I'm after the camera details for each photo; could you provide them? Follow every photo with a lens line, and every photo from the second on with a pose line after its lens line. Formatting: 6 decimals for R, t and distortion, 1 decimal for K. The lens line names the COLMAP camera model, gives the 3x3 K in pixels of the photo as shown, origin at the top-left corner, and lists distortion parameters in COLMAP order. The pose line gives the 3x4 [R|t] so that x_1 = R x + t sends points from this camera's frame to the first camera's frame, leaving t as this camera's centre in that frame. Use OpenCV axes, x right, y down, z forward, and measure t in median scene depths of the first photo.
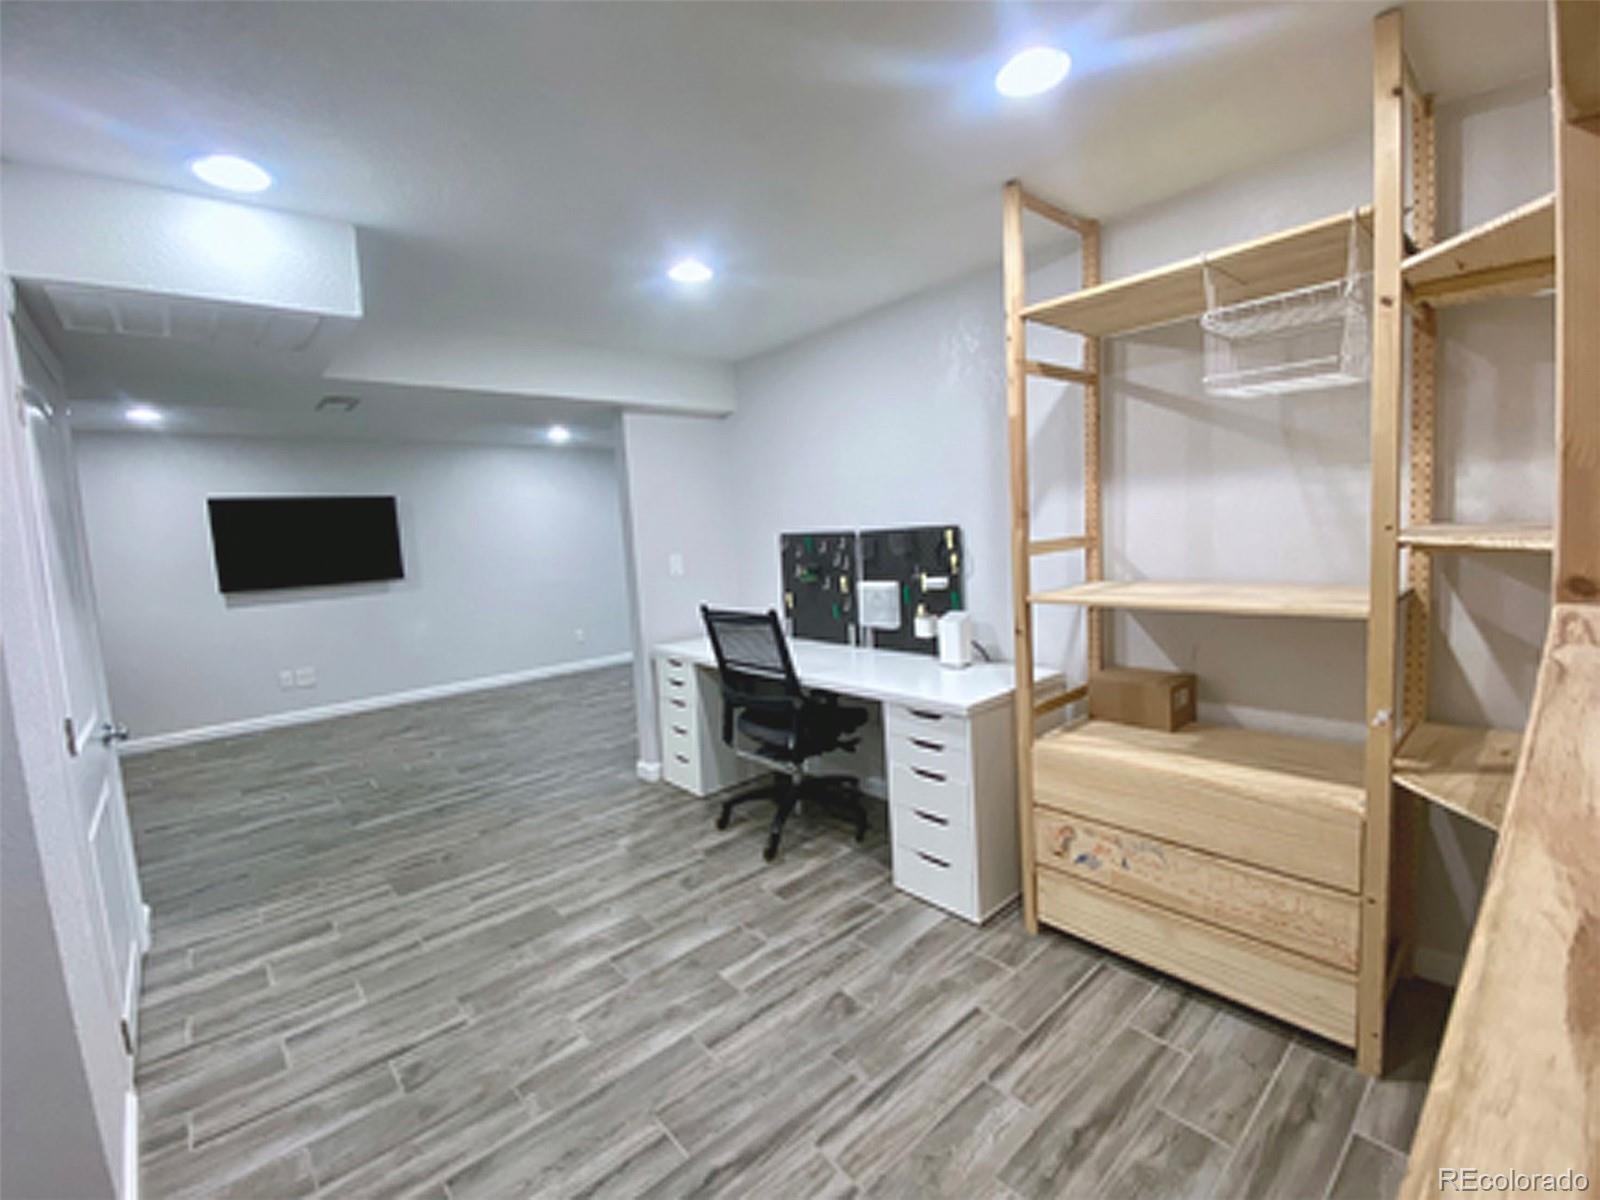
lens RADIAL K [[696.1, 0, 799.3], [0, 696.1, 594.9], [0, 0, 1]] dist [-0.007878, -0.002674]
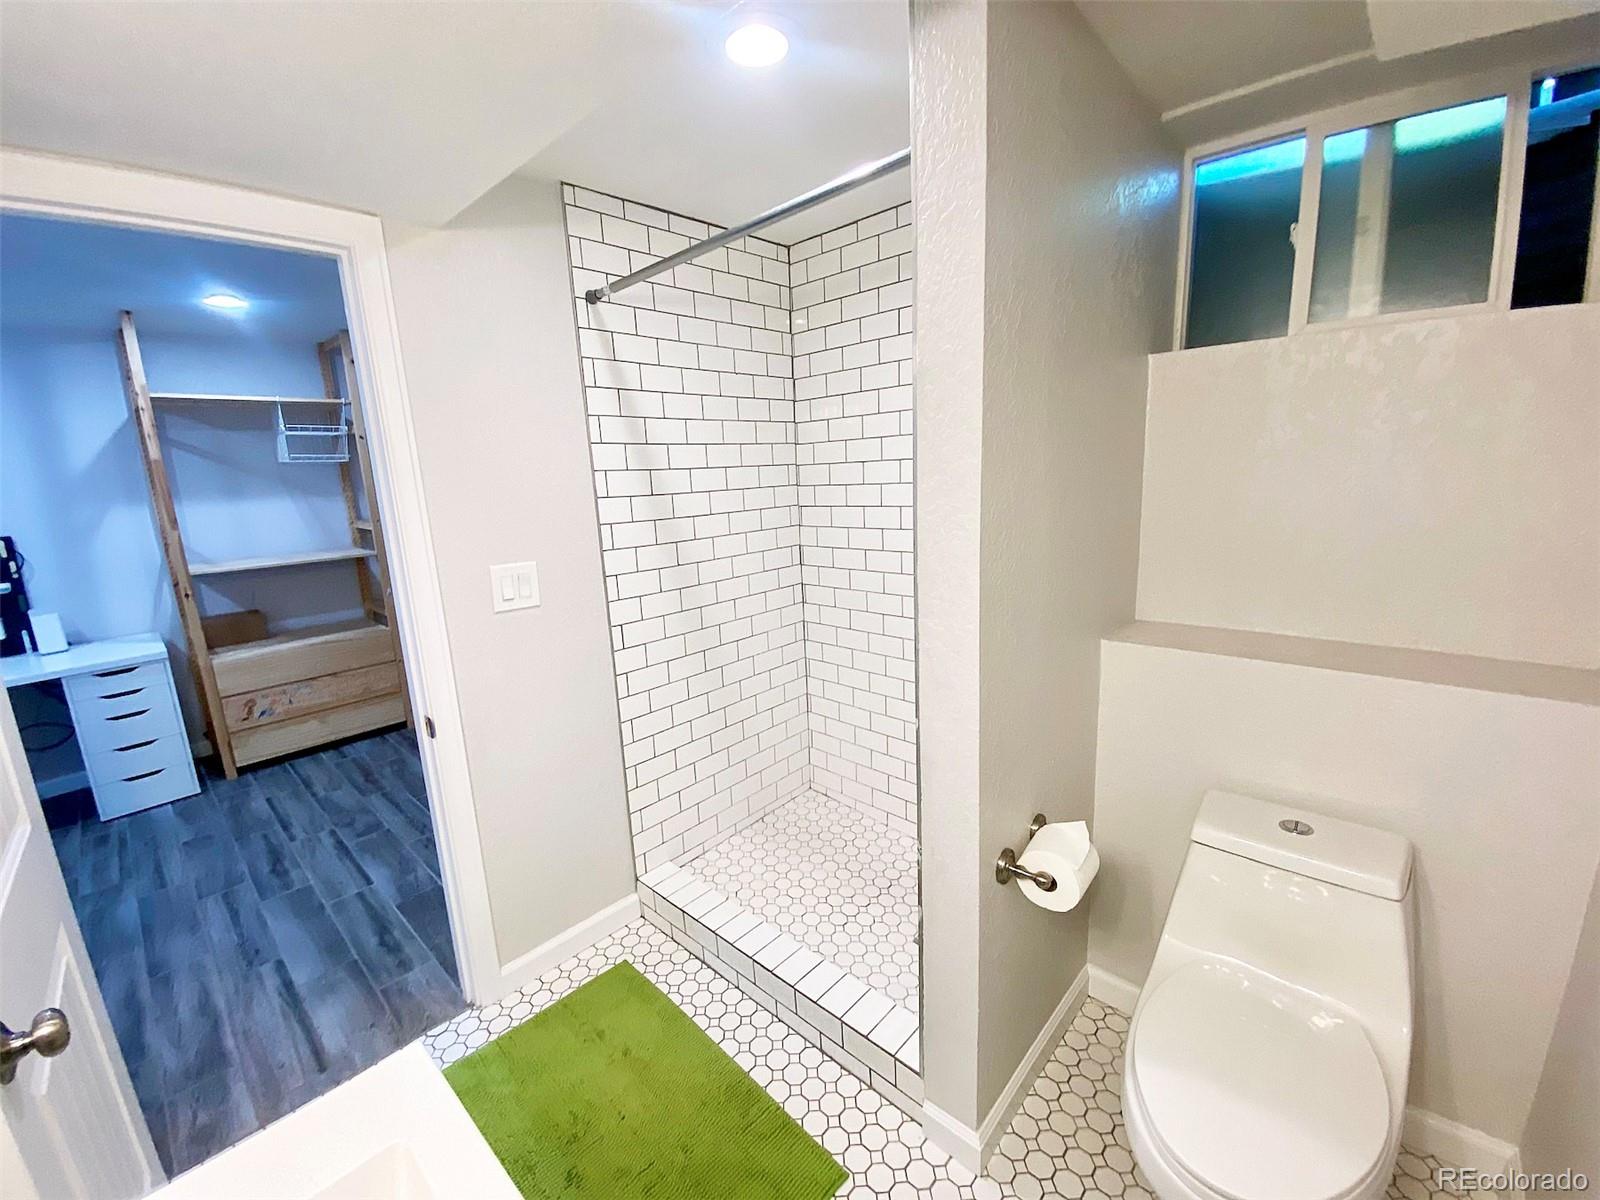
lens RADIAL K [[654.3, 0, 802.6], [0, 654.3, 599.0], [0, 0, 1]] dist [-0.000859, -0.004618]
pose [[-0.096530, -0.145411, 0.984651, -1.324048], [0.148111, 0.976158, 0.158677, 0.033711], [-0.984248, 0.161155, -0.072692, -0.284325]]
